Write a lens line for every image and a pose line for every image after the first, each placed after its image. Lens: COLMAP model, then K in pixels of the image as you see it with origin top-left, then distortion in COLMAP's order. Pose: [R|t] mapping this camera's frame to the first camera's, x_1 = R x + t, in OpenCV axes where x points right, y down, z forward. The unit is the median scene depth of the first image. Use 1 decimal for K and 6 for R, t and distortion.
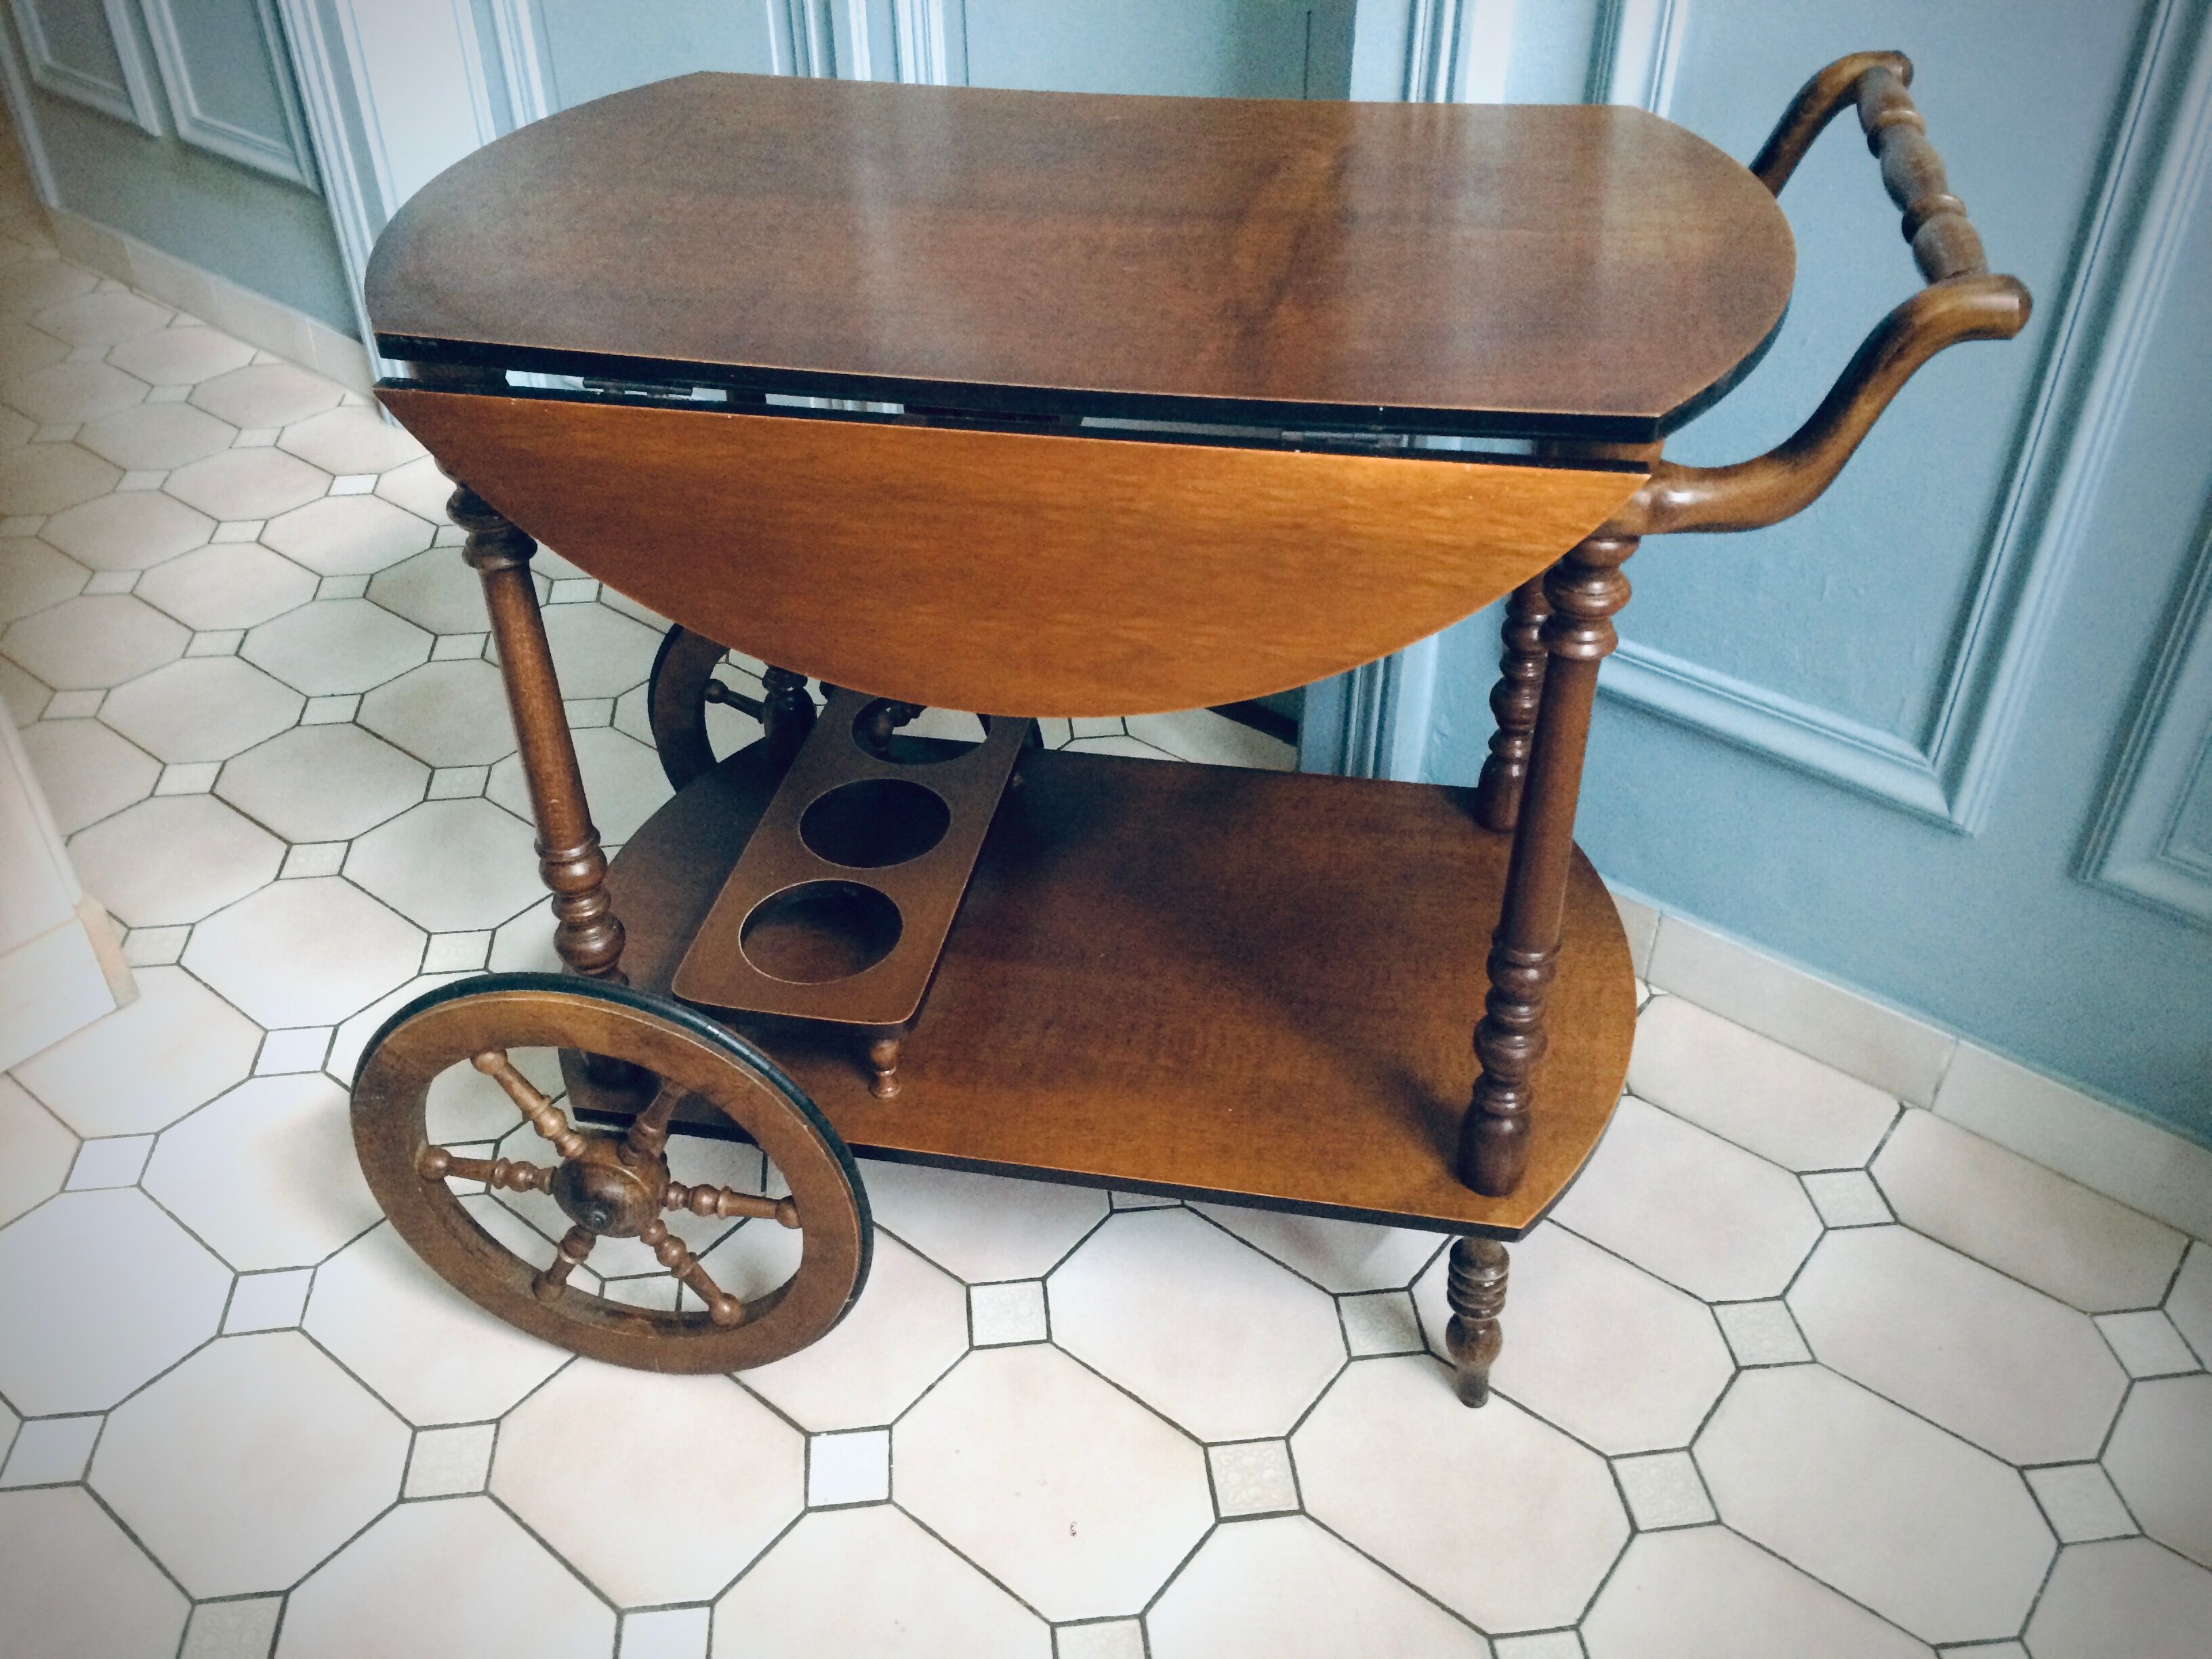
lens RADIAL K [[1909.3, 0, 1098.4], [0, 1909.3, 808.5], [0, 0, 1]] dist [0.066511, -0.099889]
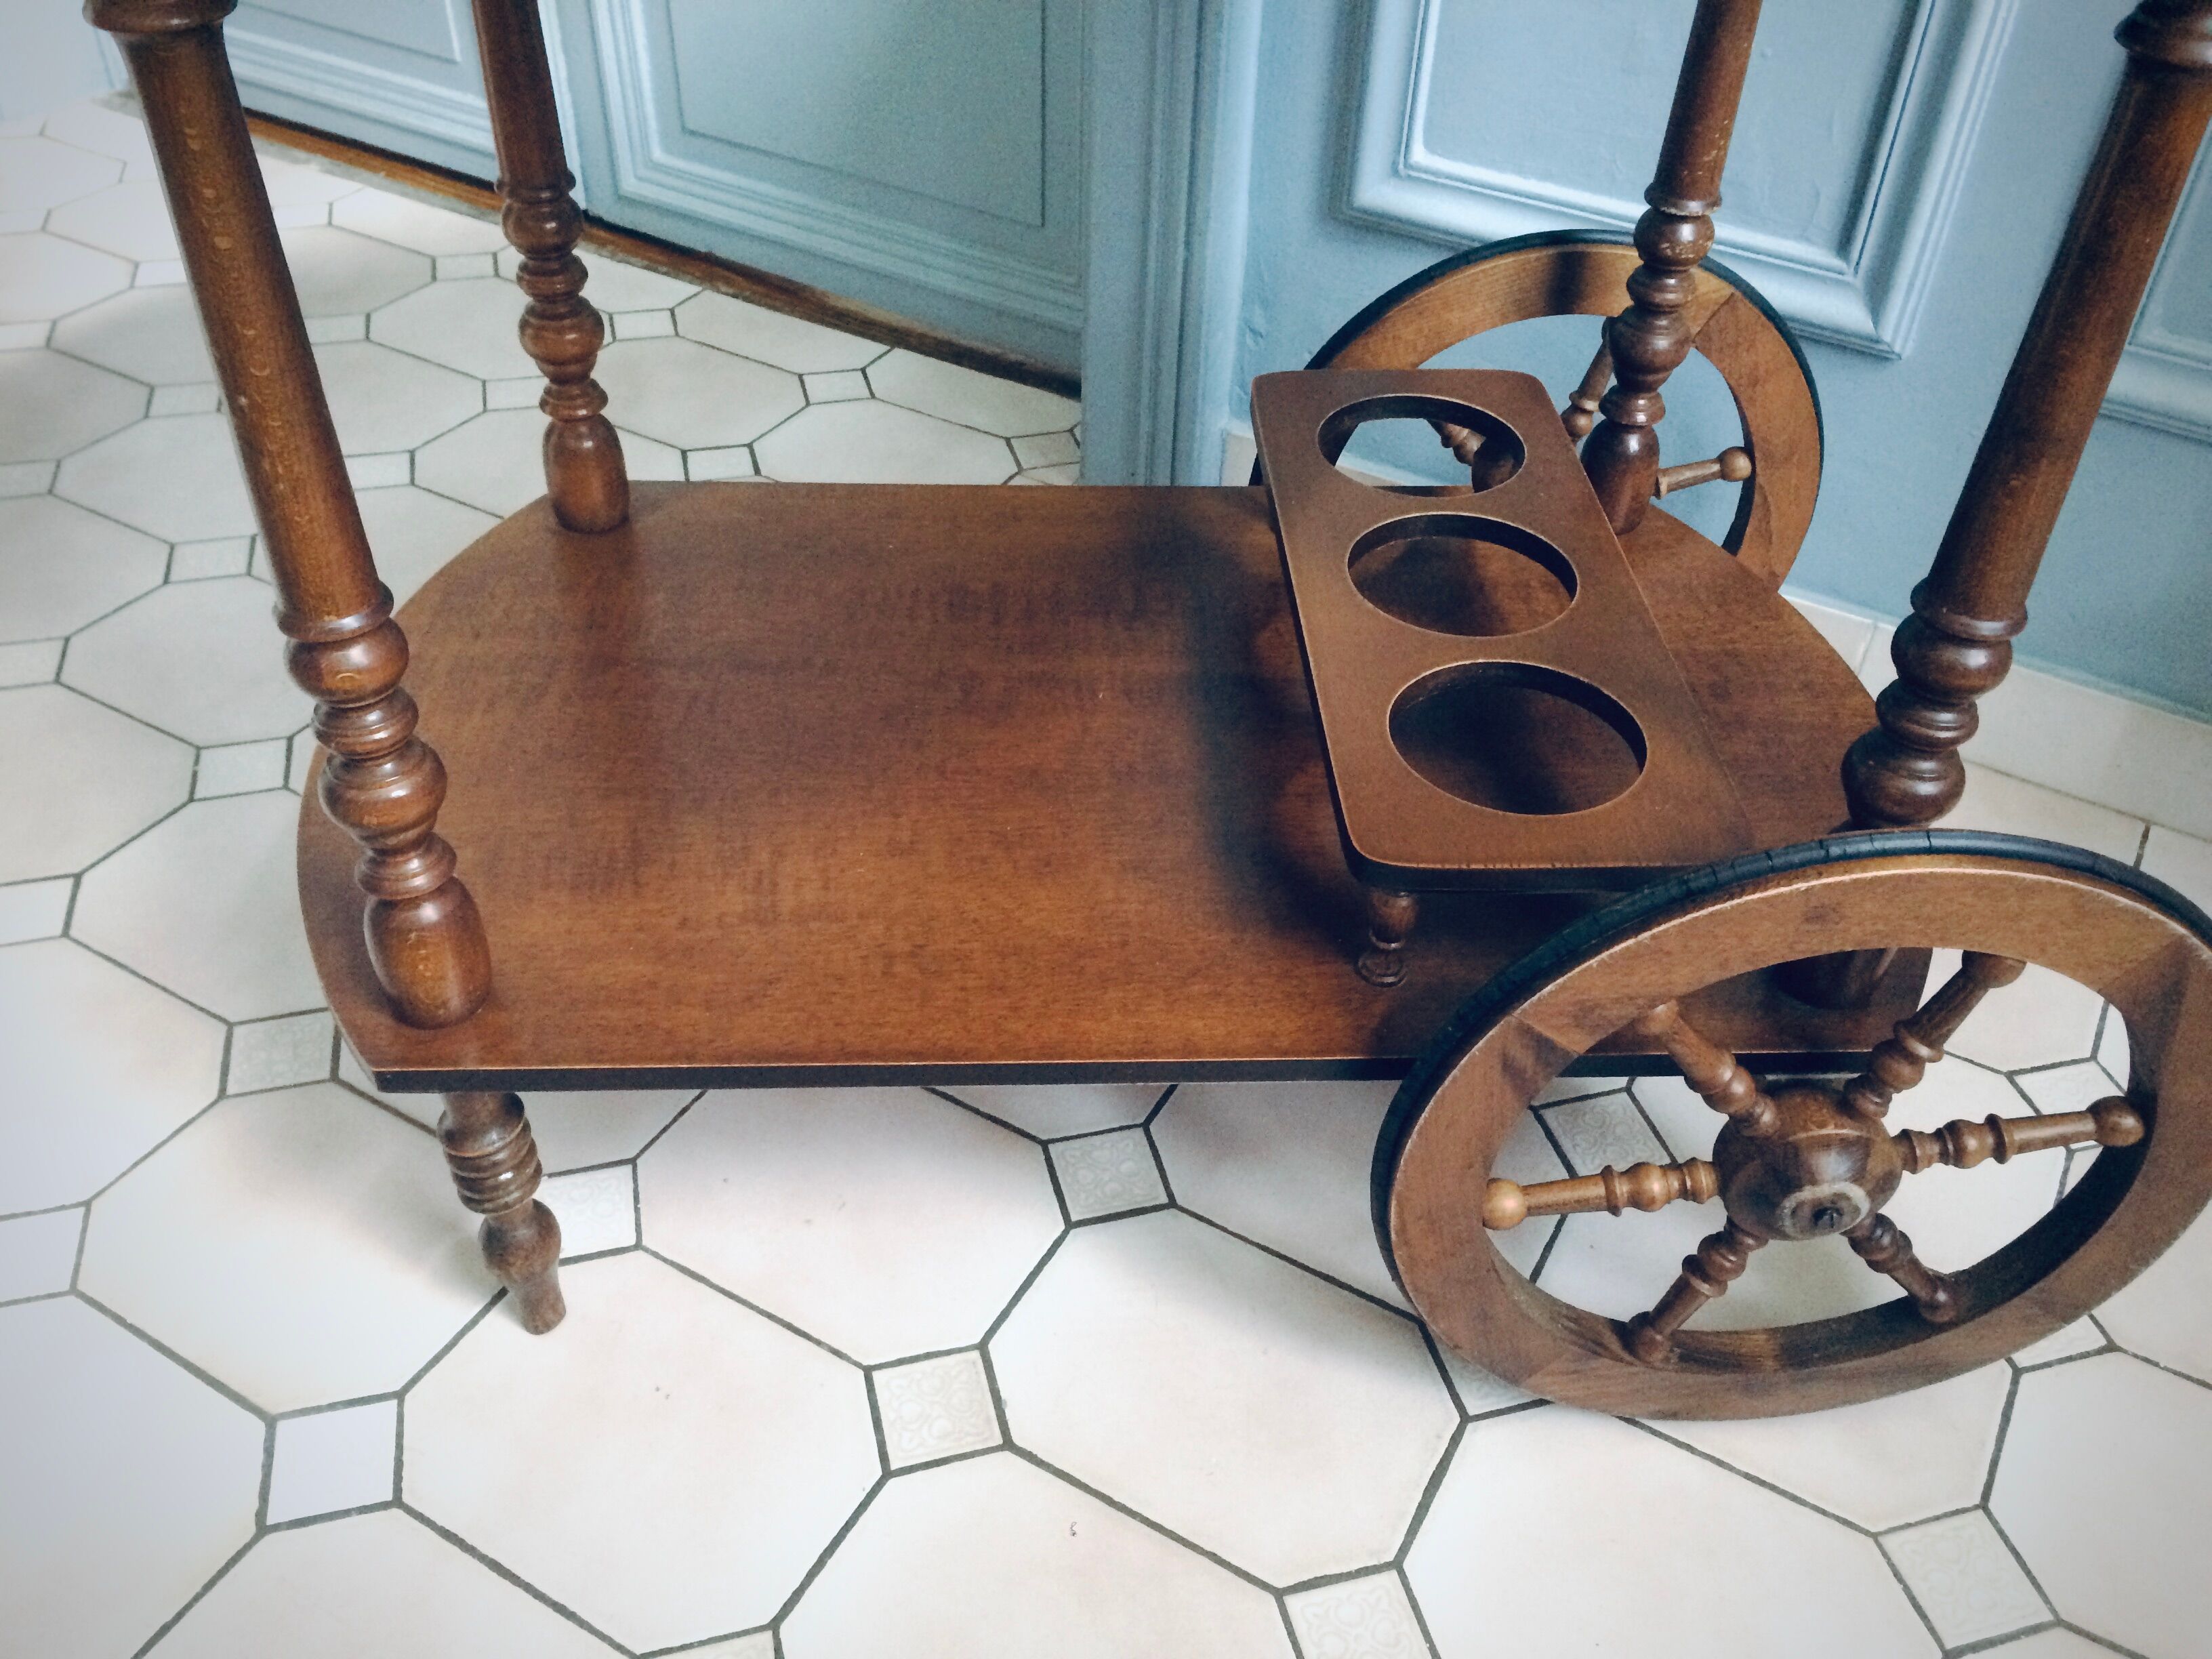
lens RADIAL K [[1909.3, 0, 1102.3], [0, 1909.3, 823.1], [0, 0, 1]] dist [0.066511, -0.099889]
pose [[0.988485, -0.070801, 0.133735, -0.015931], [0.063168, 0.996168, 0.060486, 0.148886], [-0.137505, -0.051342, 0.989170, 0.217636]]
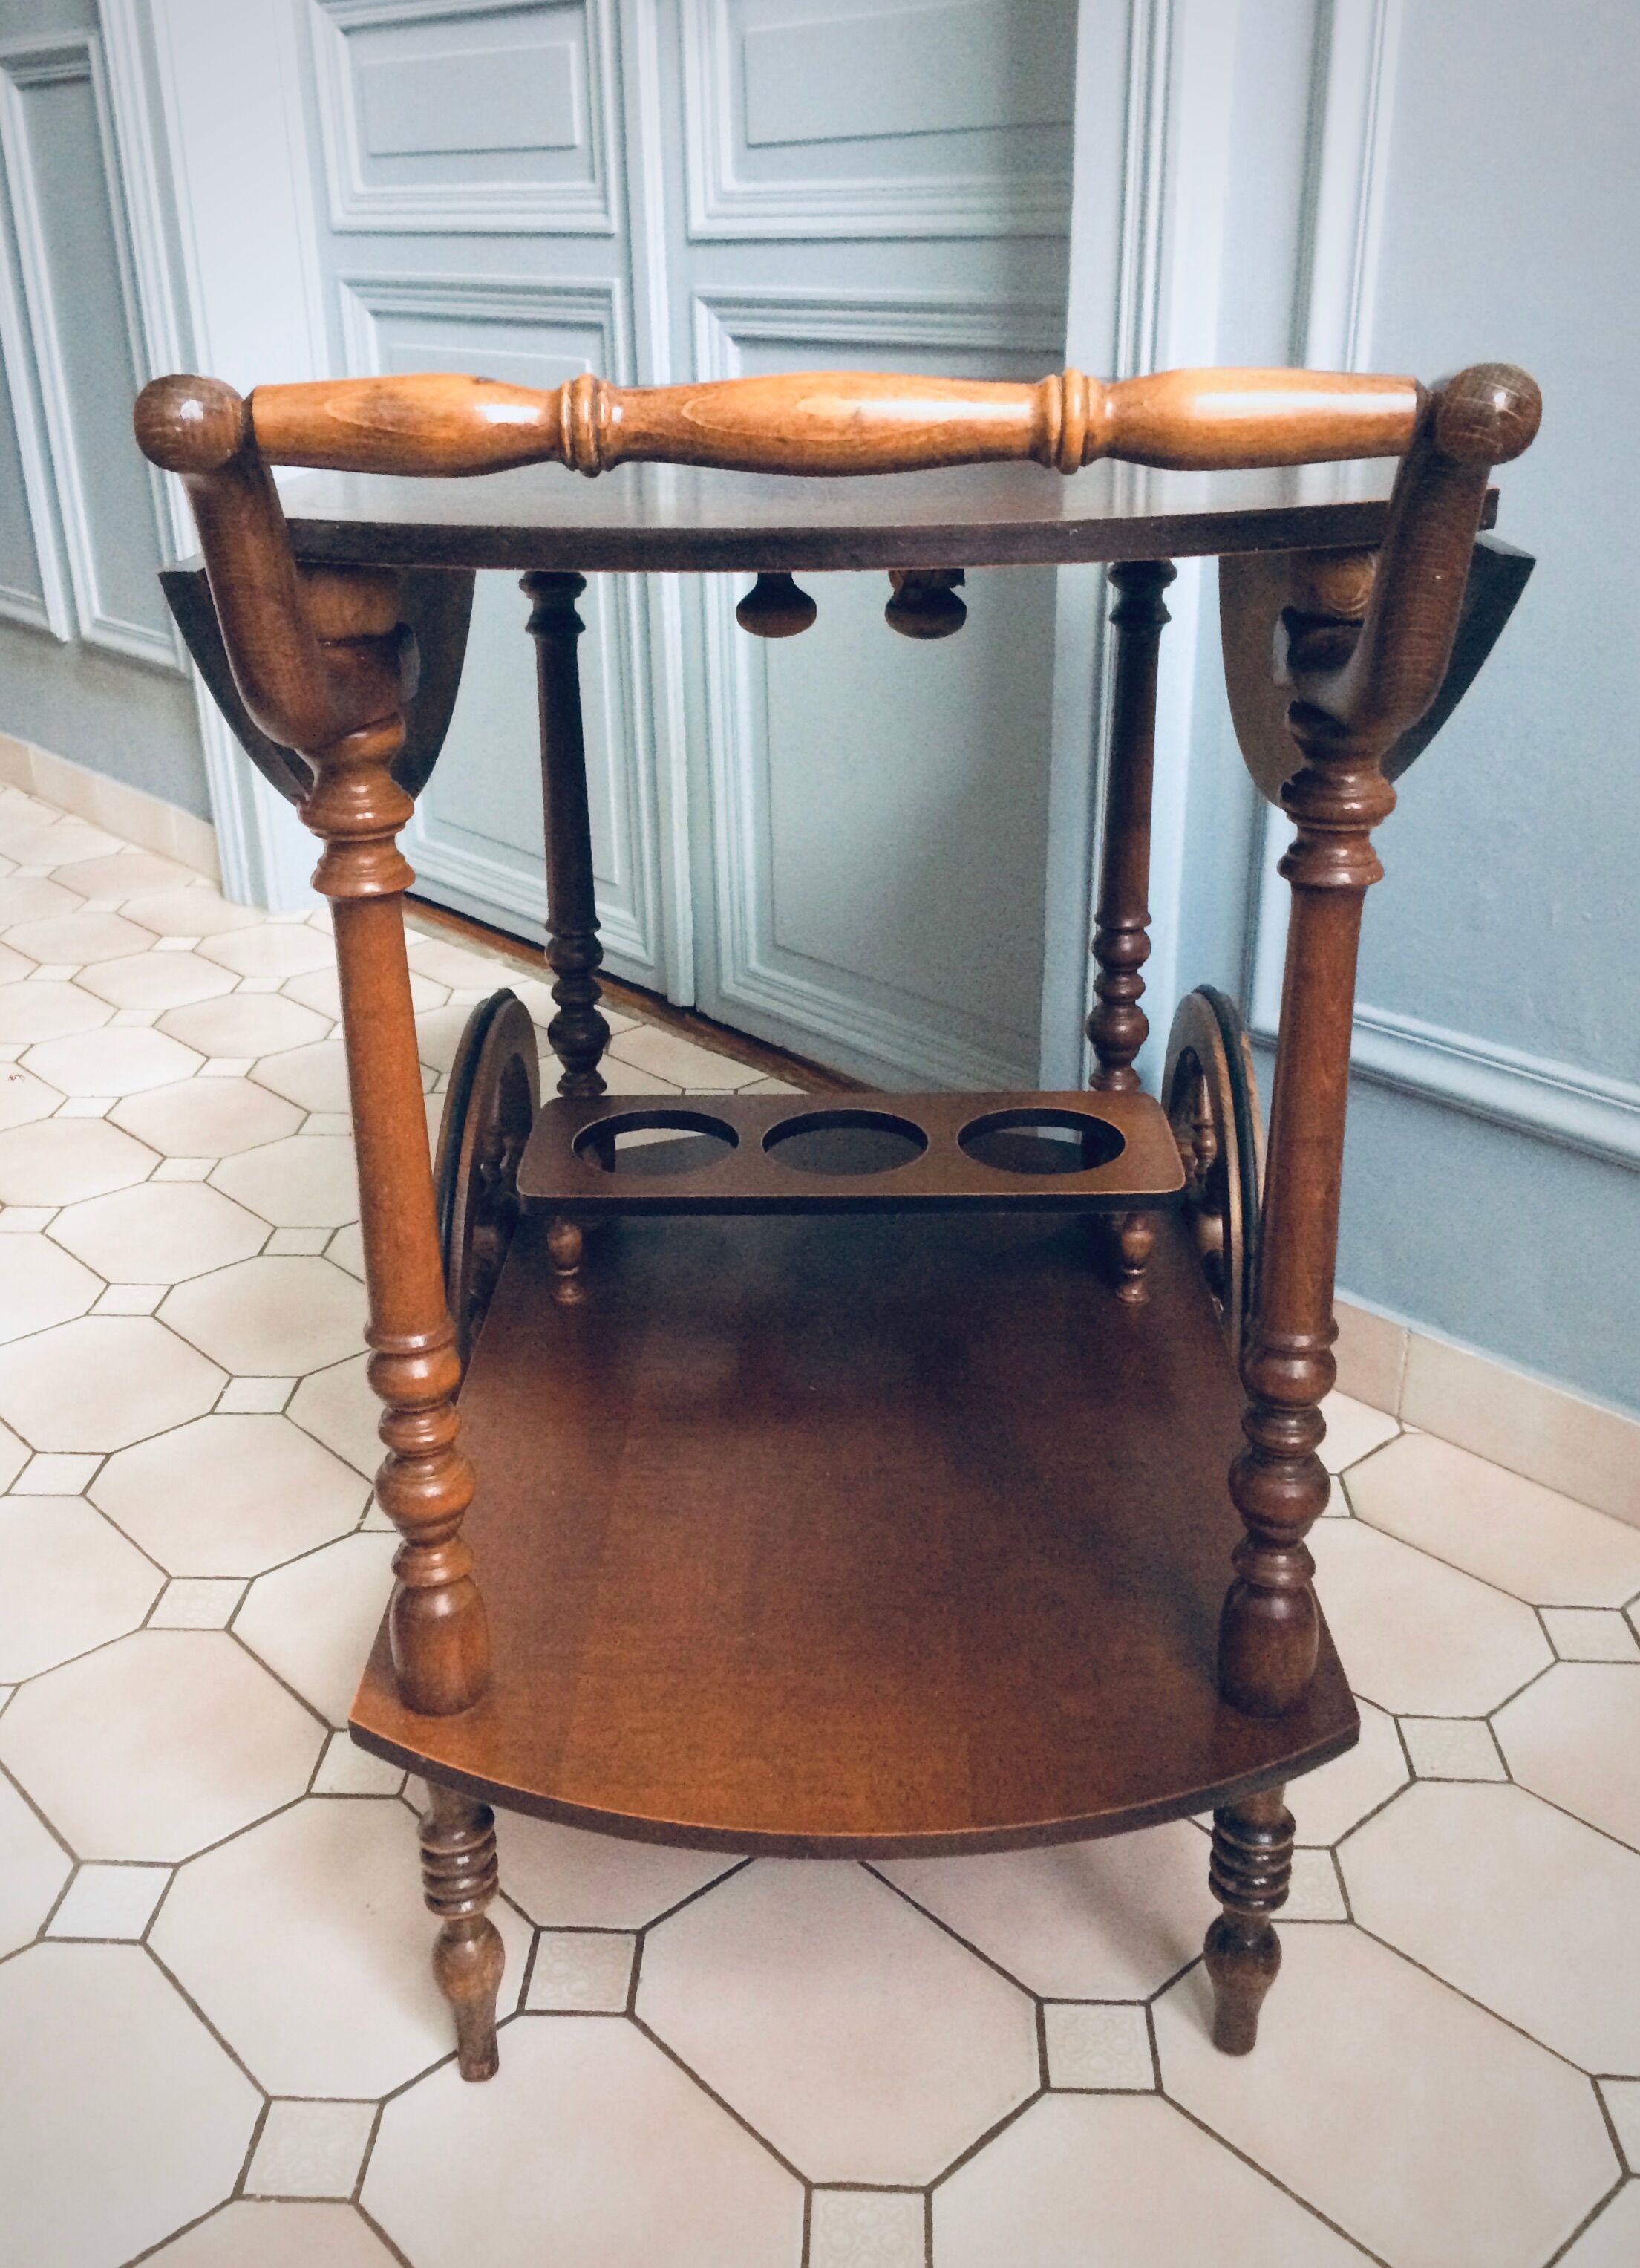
lens RADIAL K [[2062.1, 0, 800.7], [0, 2062.1, 1171.2], [0, 0, 1]] dist [0.030202, 0.000000]
pose [[0.986600, 0.060286, -0.151612, 0.189812], [-0.089815, 0.976443, -0.196197, 0.232964], [0.136213, 0.207185, 0.968773, 0.034308]]
